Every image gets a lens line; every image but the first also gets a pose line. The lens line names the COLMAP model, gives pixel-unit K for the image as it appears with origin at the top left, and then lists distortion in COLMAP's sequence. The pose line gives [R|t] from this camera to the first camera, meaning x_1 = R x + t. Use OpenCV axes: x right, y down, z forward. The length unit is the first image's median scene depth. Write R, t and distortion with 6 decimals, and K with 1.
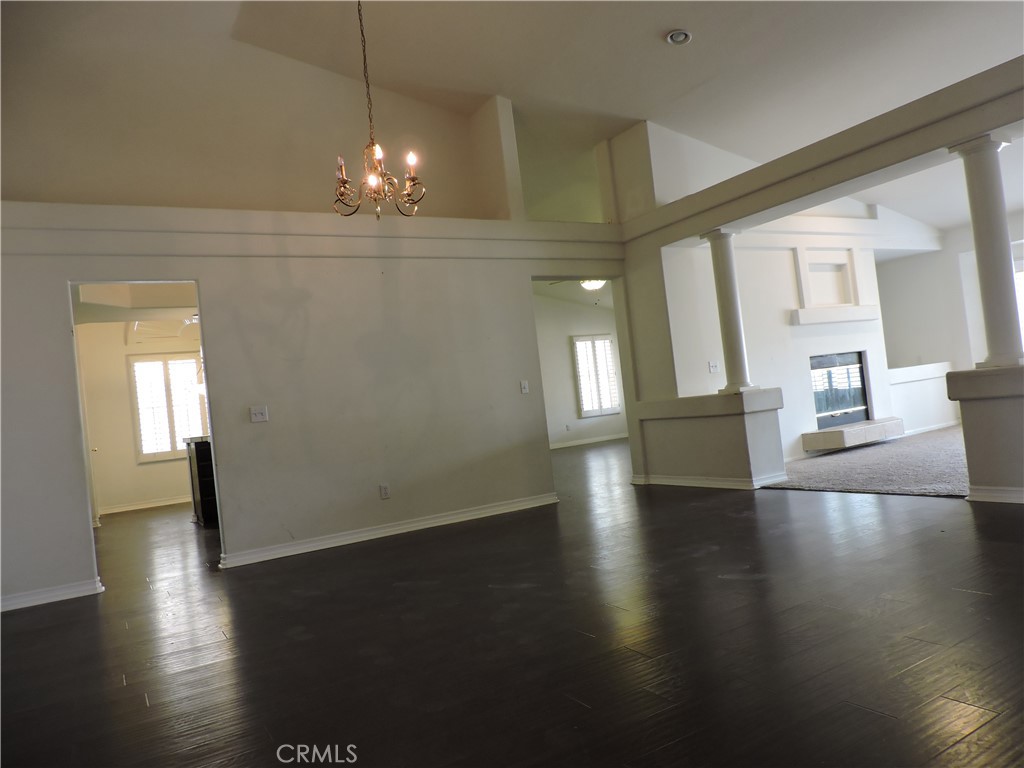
lens RADIAL K [[731.8, 0, 515.3], [0, 731.8, 385.0], [0, 0, 1]] dist [-0.011692, -0.003344]
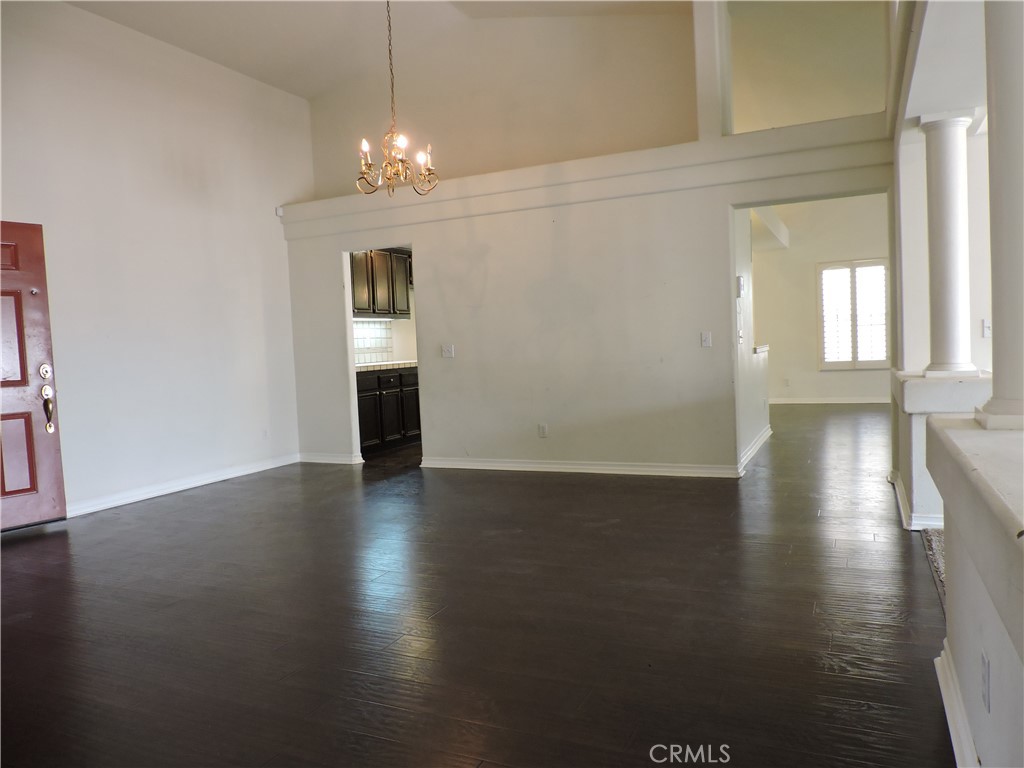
lens RADIAL K [[746.4, 0, 502.2], [0, 746.4, 404.4], [0, 0, 1]] dist [-0.005714, -0.002781]
pose [[0.551030, 0.139481, -0.822746, 0.534937], [-0.008293, 0.986799, 0.161739, -0.054278], [0.834444, -0.082301, 0.544912, 0.275686]]
